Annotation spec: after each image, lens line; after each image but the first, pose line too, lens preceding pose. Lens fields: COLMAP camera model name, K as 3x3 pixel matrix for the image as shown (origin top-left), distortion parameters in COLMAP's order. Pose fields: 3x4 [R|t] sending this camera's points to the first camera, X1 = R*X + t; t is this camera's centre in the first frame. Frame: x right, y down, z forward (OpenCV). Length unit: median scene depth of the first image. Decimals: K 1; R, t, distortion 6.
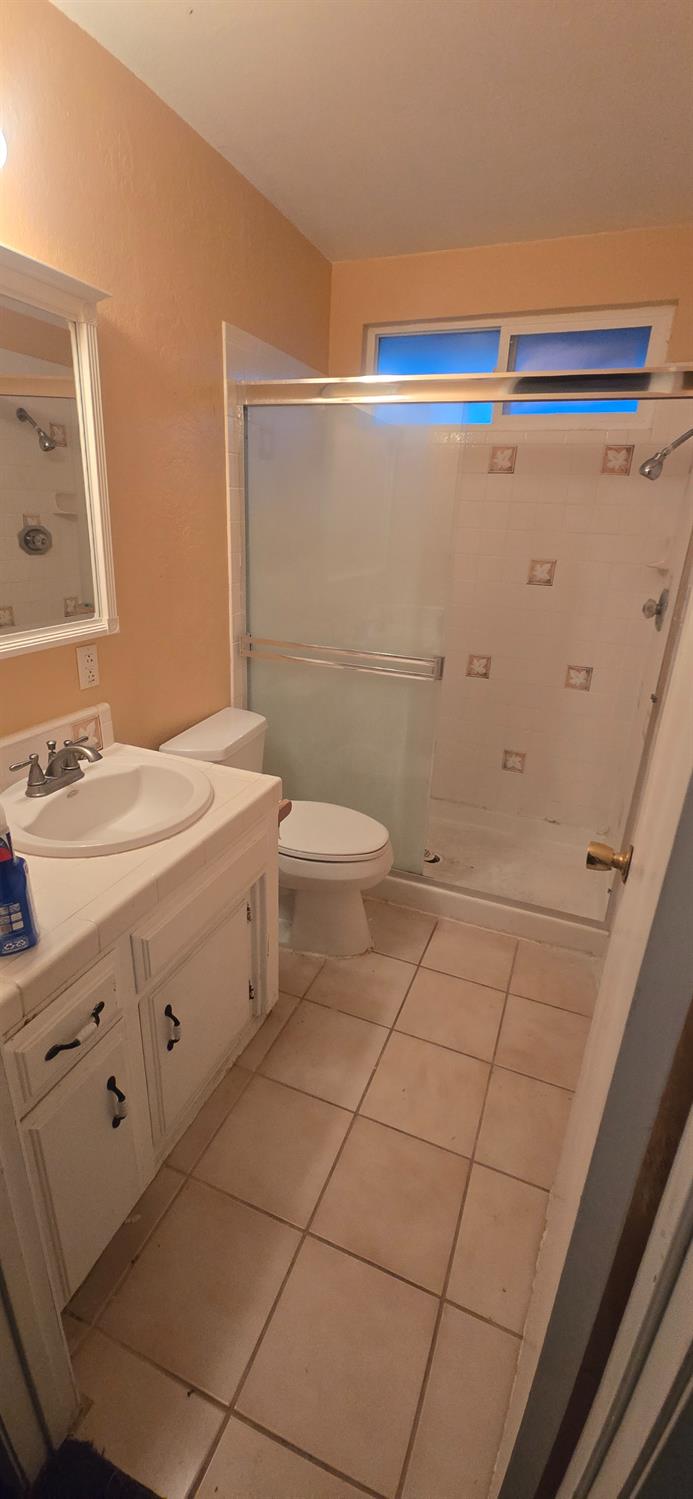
lens RADIAL K [[600.1, 0, 343.3], [0, 600.1, 745.2], [0, 0, 1]] dist [0.014927, -0.000065]
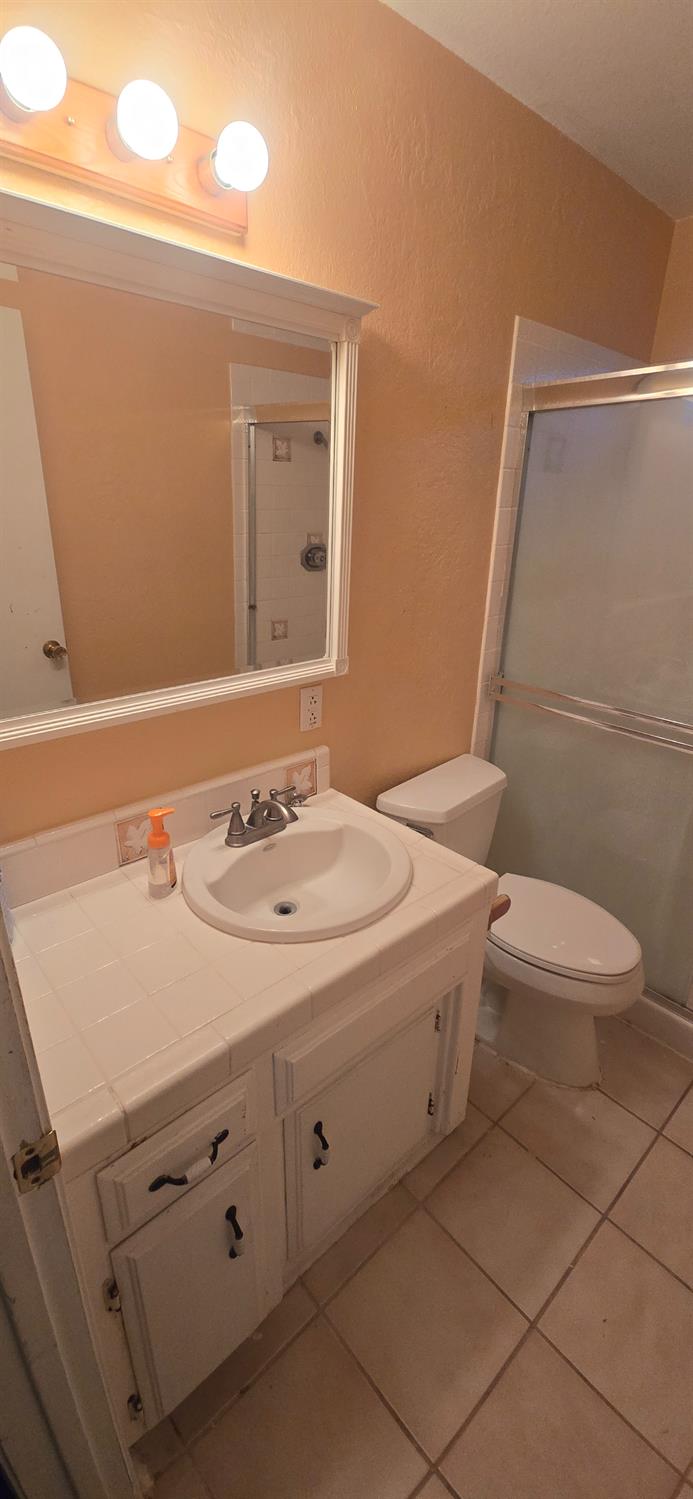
lens RADIAL K [[608.2, 0, 350.3], [0, 608.2, 748.4], [0, 0, 1]] dist [0.002409, 0.000434]
pose [[0.902707, 0.139572, -0.406989, 0.023927], [-0.140503, 0.989691, 0.027765, -0.100388], [0.406669, 0.032120, 0.913011, 0.157946]]
